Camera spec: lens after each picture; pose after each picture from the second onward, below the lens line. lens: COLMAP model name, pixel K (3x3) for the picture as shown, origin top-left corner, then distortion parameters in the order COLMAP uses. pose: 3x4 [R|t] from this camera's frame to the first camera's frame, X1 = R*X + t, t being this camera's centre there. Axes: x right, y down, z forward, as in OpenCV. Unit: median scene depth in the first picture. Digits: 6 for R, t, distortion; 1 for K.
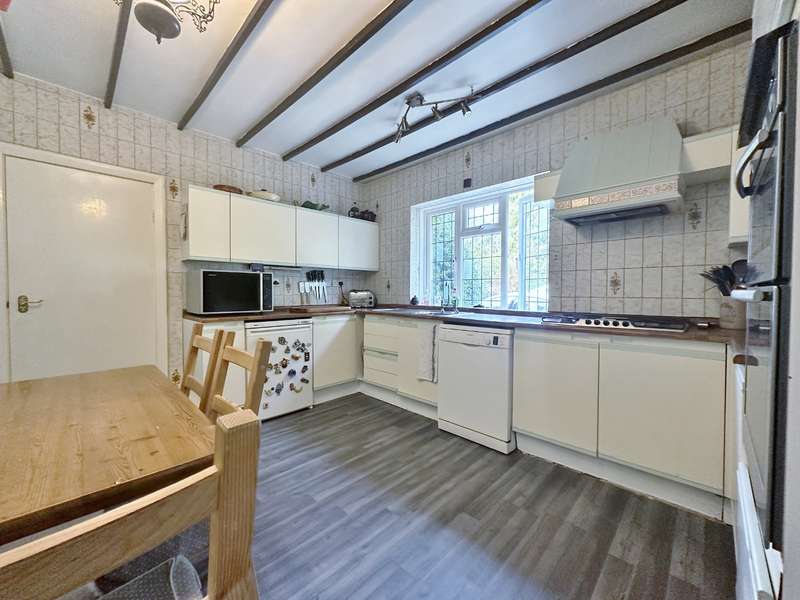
lens RADIAL K [[317.4, 0, 397.1], [0, 317.4, 295.3], [0, 0, 1]] dist [-0.000051, -0.000179]
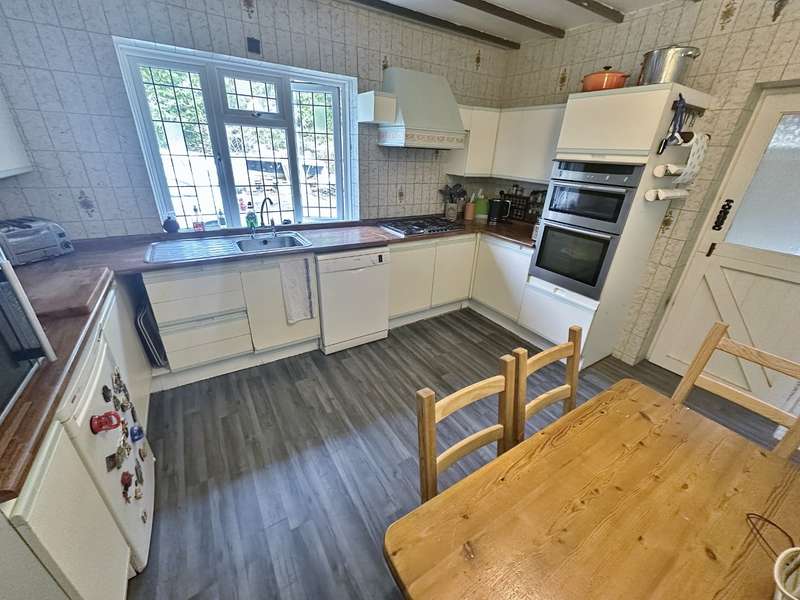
lens RADIAL K [[317.4, 0, 398.9], [0, 317.4, 299.6], [0, 0, 1]] dist [-0.000051, -0.000179]
pose [[0.232537, -0.398983, 0.886983, -0.737977], [-0.023983, 0.909353, 0.415333, -0.196226], [-0.972292, -0.117853, 0.201889, 0.664031]]
